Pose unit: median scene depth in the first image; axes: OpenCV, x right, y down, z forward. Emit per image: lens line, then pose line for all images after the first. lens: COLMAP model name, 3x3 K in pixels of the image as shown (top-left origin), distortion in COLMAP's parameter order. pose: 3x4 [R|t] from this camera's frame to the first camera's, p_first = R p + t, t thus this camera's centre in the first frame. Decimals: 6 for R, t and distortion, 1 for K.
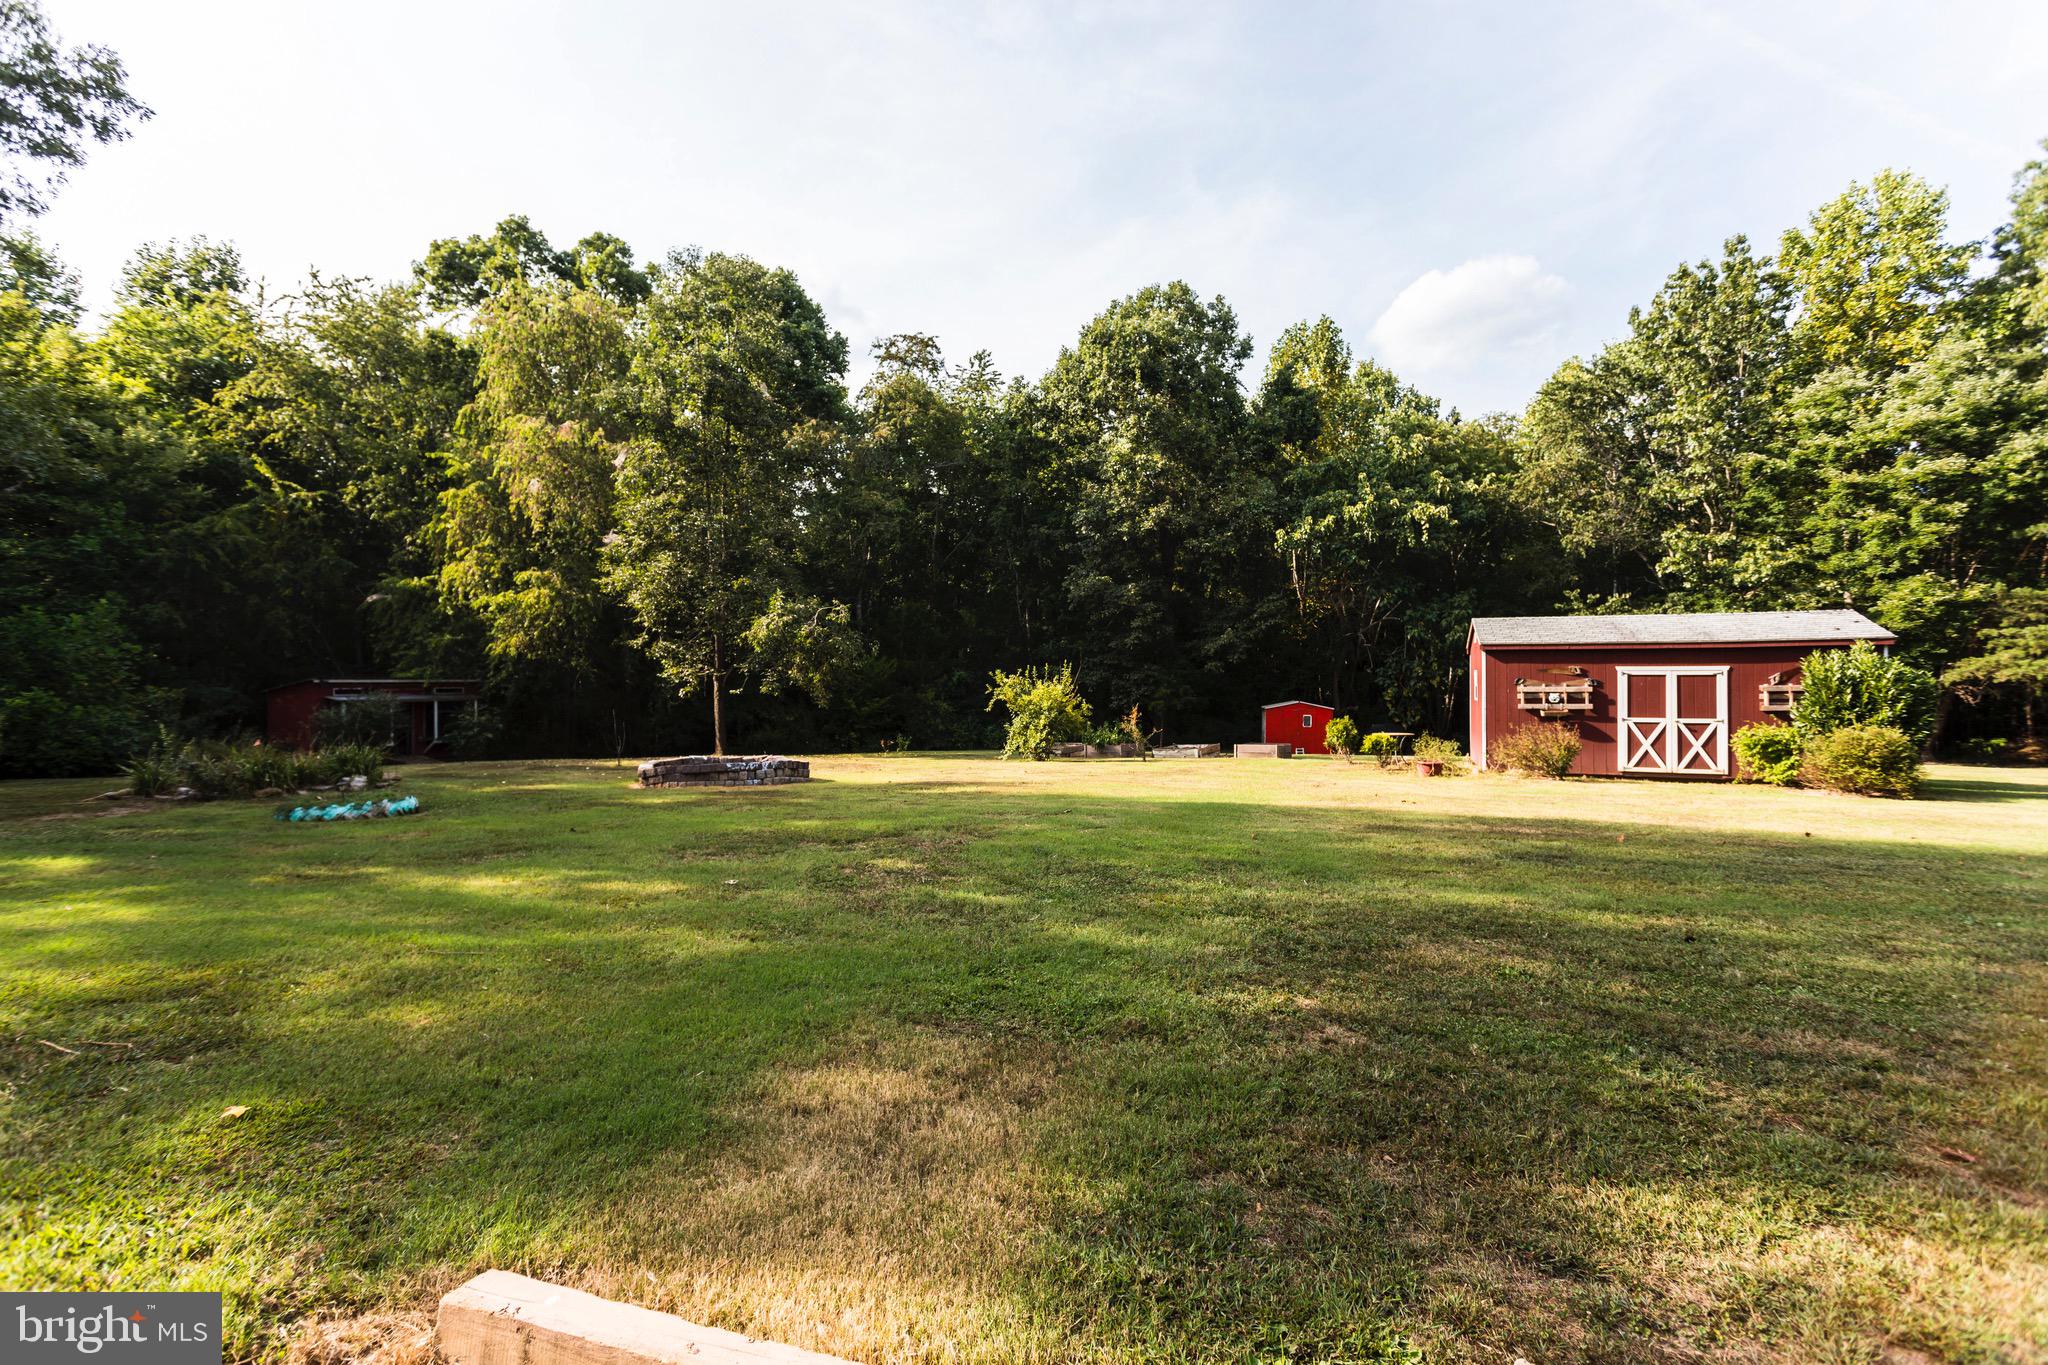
lens RADIAL K [[955.4, 0, 1016.9], [0, 955.4, 675.9], [0, 0, 1]] dist [0.007199, 0.000330]
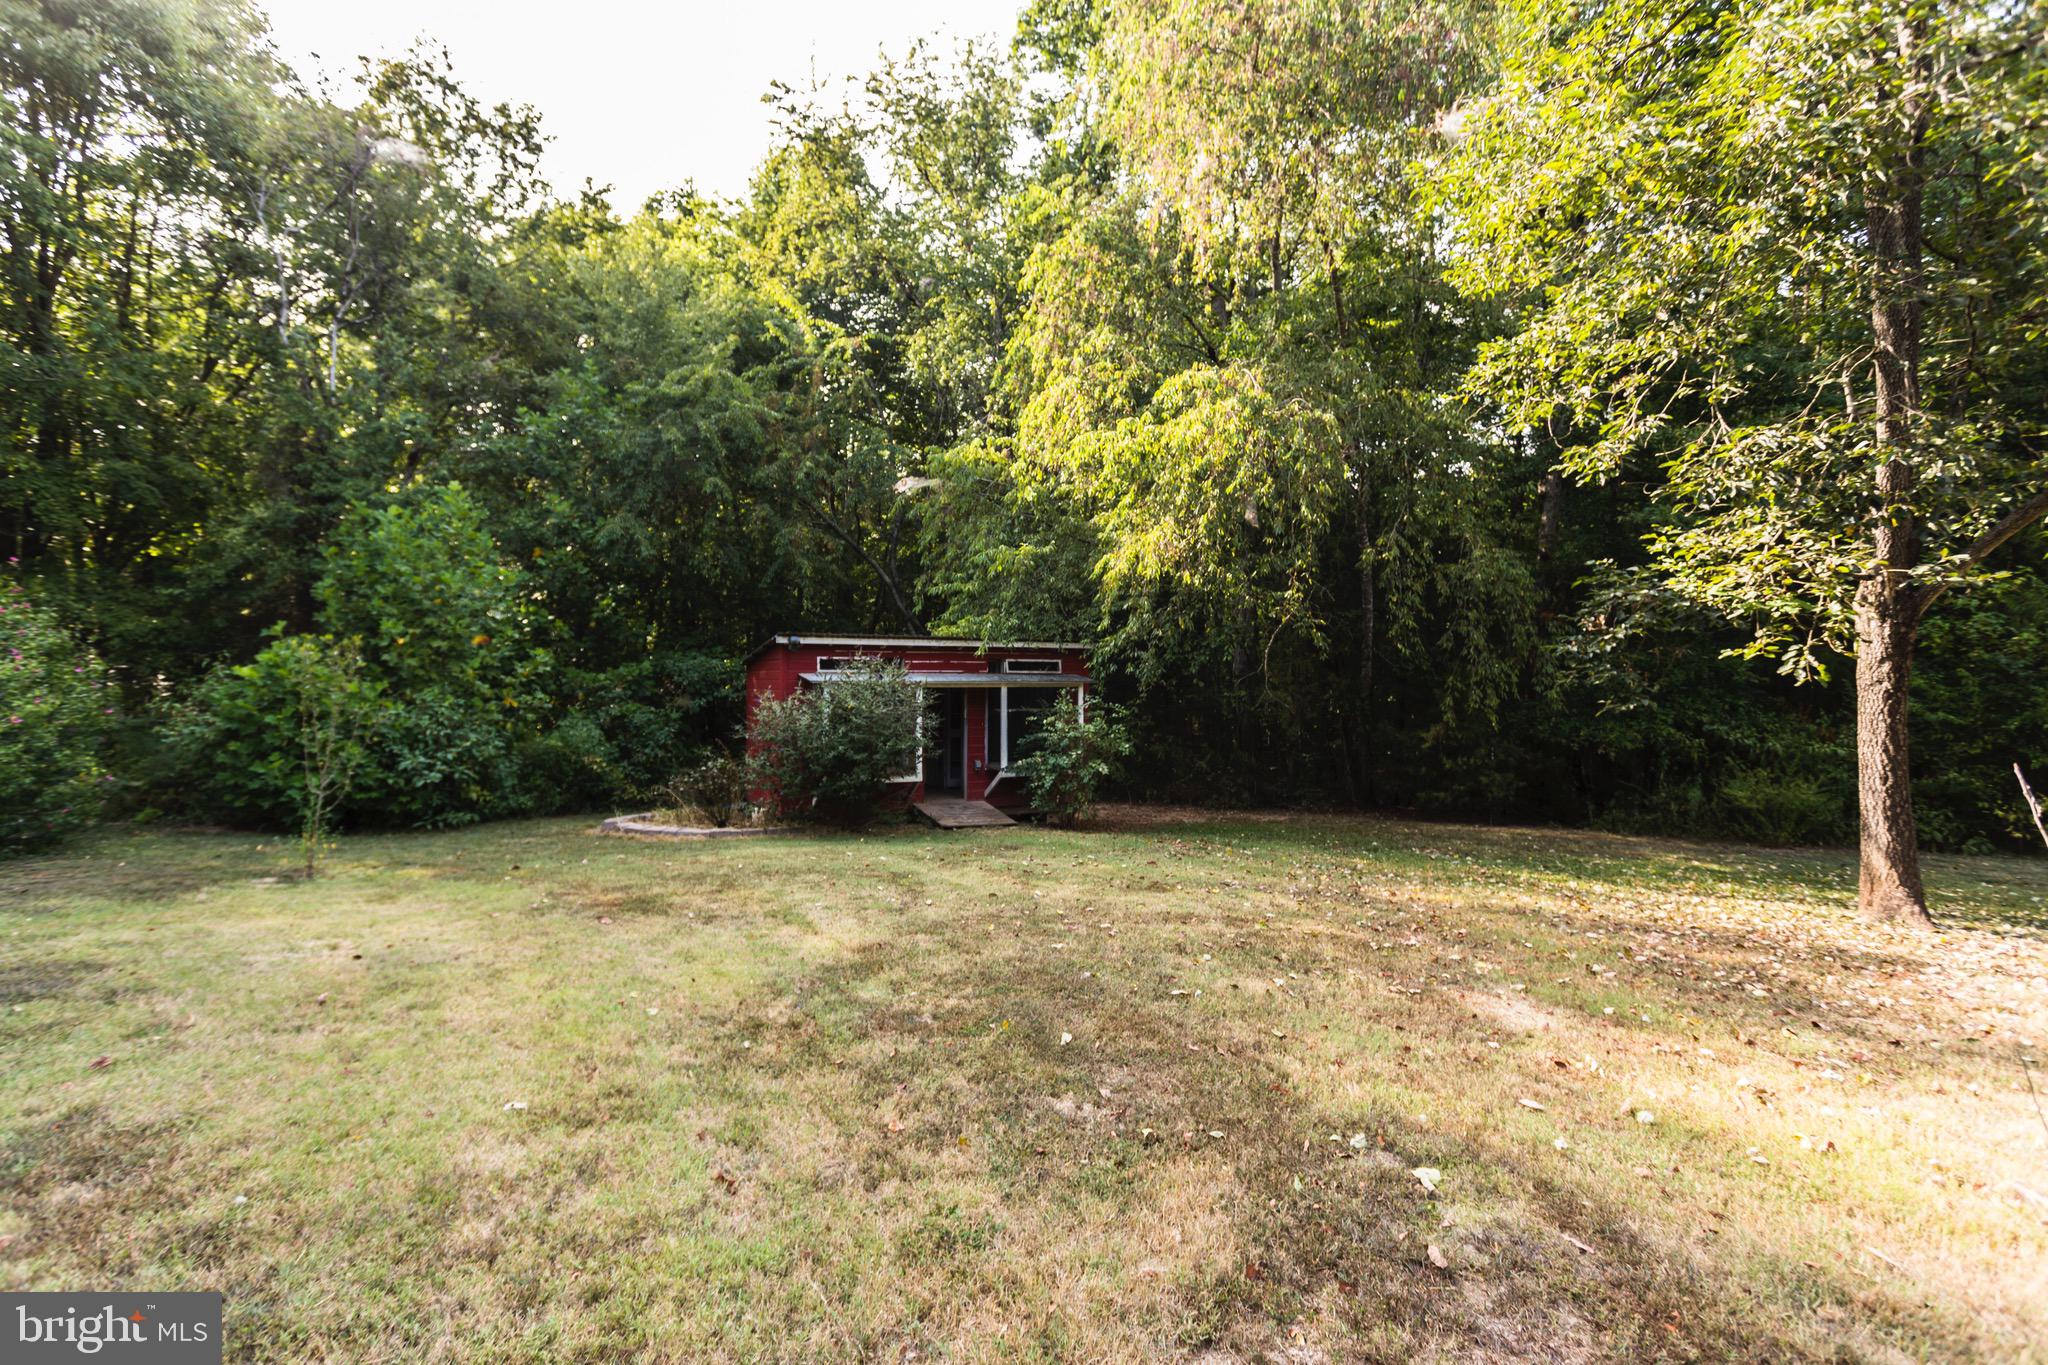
lens RADIAL K [[959.0, 0, 1008.7], [0, 959.0, 675.9], [0, 0, 1]] dist [0.001311, 0.000908]
pose [[0.808155, 0.003882, -0.588958, -0.333853], [-0.003934, 0.999992, 0.001193, 0.020258], [0.588957, 0.001353, 0.808163, 0.632767]]
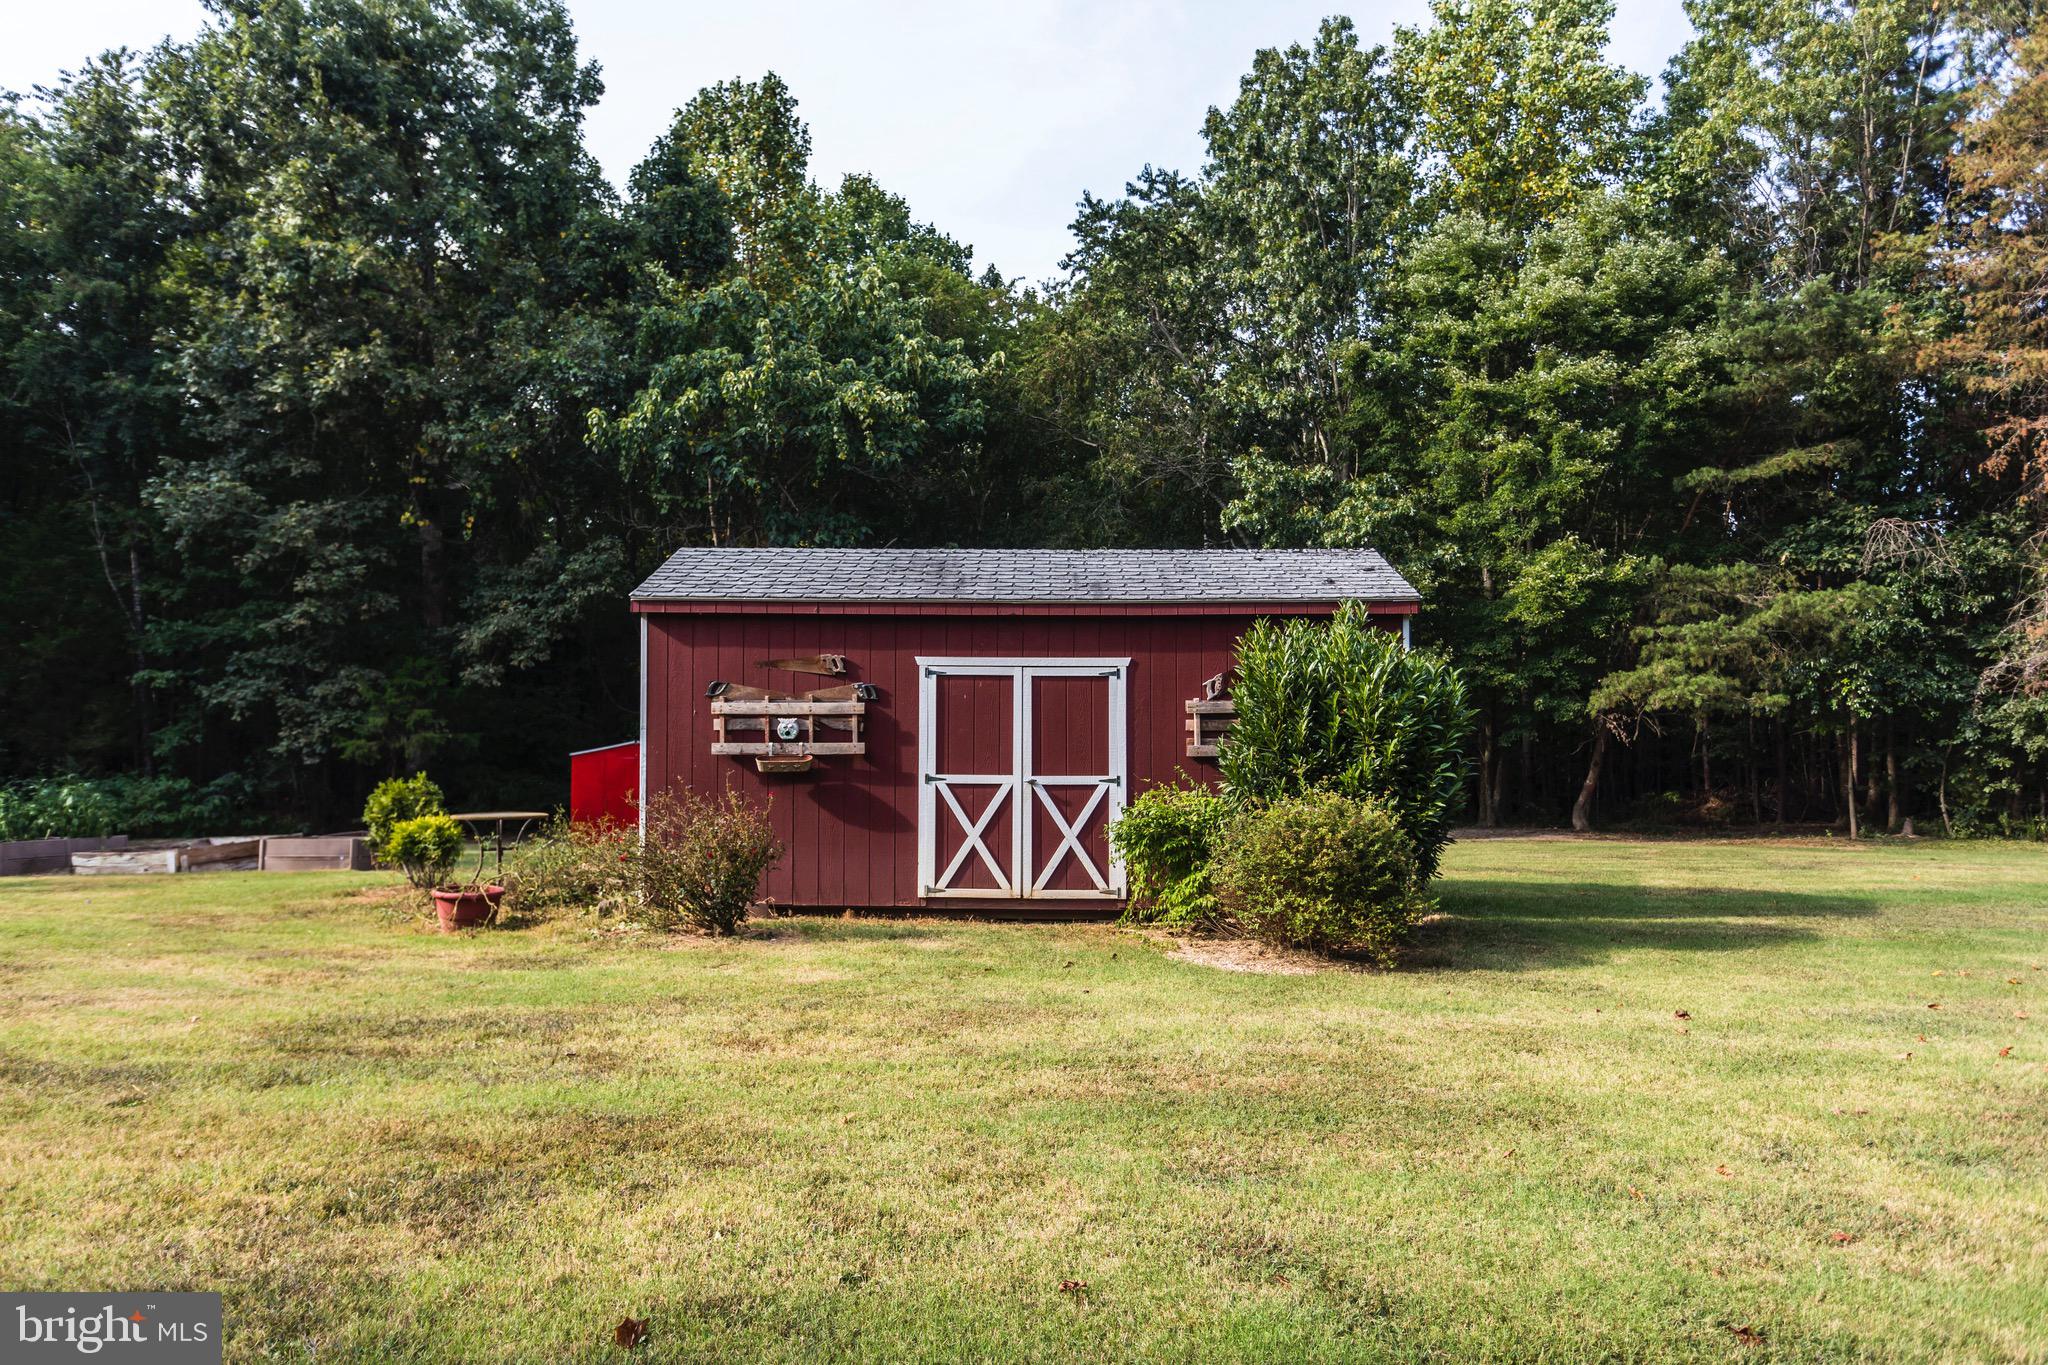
lens RADIAL K [[1443.1, 0, 1019.7], [0, 1443.1, 688.8], [0, 0, 1]] dist [0.002306, 0.004426]
pose [[0.938418, 0.011185, 0.345320, 0.263503], [-0.007196, 0.999892, -0.012832, 0.007734], [-0.345426, 0.009557, 0.938397, 0.220048]]
